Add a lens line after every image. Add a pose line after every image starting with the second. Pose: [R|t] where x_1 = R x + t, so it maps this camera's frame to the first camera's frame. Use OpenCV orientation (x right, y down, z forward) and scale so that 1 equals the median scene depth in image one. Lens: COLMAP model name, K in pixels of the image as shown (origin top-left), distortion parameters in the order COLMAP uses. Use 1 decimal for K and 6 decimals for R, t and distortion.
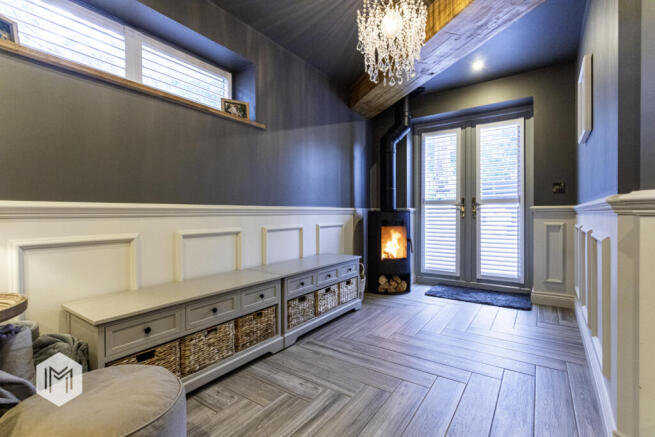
lens RADIAL K [[311.5, 0, 325.8], [0, 311.5, 217.5], [0, 0, 1]] dist [-0.001108, 0.000012]
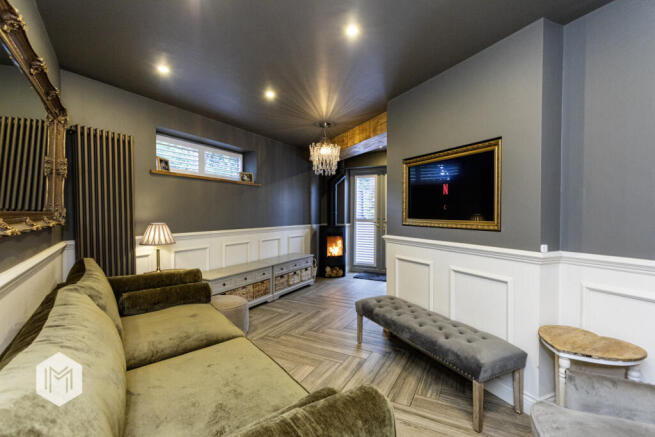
lens RADIAL K [[311.5, 0, 326.2], [0, 311.5, 216.8], [0, 0, 1]] dist [-0.001108, 0.000012]
pose [[0.992757, 0.004241, 0.120065, -0.027435], [-0.004120, 0.999991, -0.001256, -0.085112], [-0.120069, 0.000752, 0.992765, -0.736703]]
